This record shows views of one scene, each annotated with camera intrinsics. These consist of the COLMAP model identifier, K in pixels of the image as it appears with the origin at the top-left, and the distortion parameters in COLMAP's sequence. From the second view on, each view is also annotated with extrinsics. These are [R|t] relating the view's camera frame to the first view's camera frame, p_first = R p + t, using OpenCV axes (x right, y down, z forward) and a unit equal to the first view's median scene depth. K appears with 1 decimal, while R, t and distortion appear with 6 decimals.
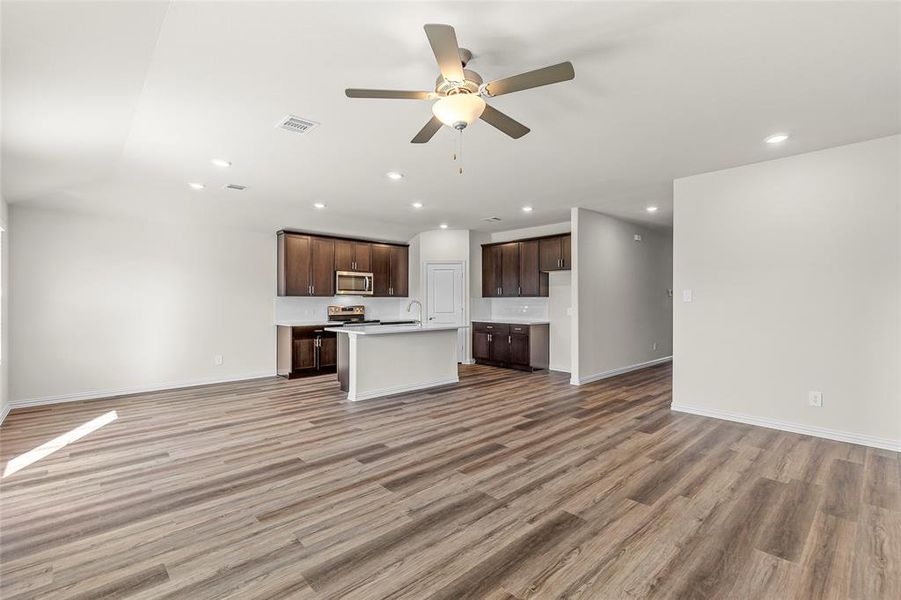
lens RADIAL K [[406.2, 0, 451.5], [0, 406.2, 301.1], [0, 0, 1]] dist [0.002455, -0.000353]
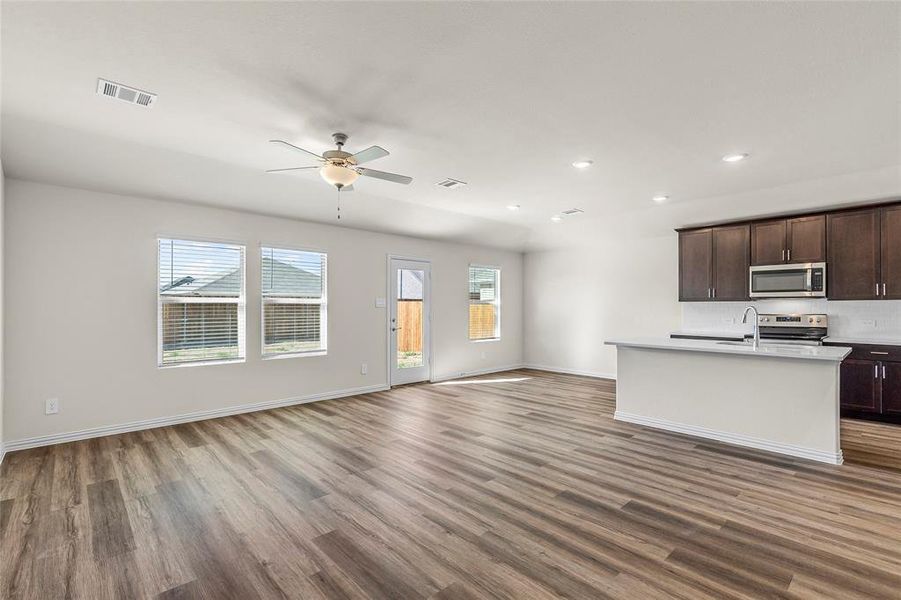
lens RADIAL K [[415.3, 0, 448.2], [0, 415.3, 301.7], [0, 0, 1]] dist [0.005496, -0.000042]
pose [[-0.014465, -0.011849, -0.999825, 0.784125], [0.001103, 0.999929, -0.011866, -0.001775], [0.999895, -0.001274, -0.014451, 0.736486]]
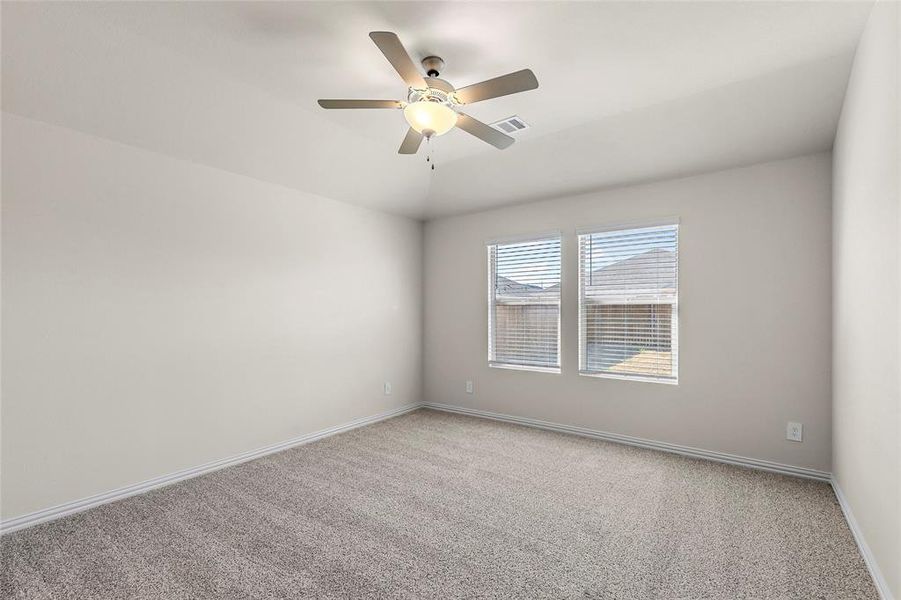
lens RADIAL K [[406.2, 0, 451.5], [0, 406.2, 301.1], [0, 0, 1]] dist [0.002455, -0.000353]
pose [[-0.983649, -0.003211, -0.180066, 0.083299], [0.000224, 0.999818, -0.019051, -0.001945], [0.180095, -0.018780, -0.983470, 1.038165]]
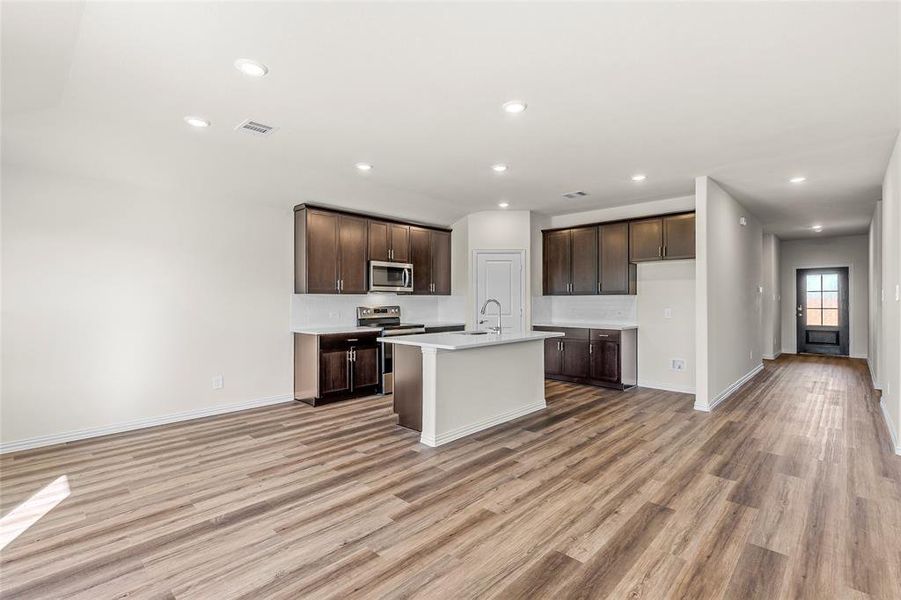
lens RADIAL K [[415.3, 0, 448.2], [0, 415.3, 301.7], [0, 0, 1]] dist [0.005496, -0.000042]
pose [[0.998703, -0.000457, 0.050907, -0.285313], [0.000289, 0.999995, 0.003303, 0.000697], [-0.050909, -0.003284, 0.998698, 0.345708]]
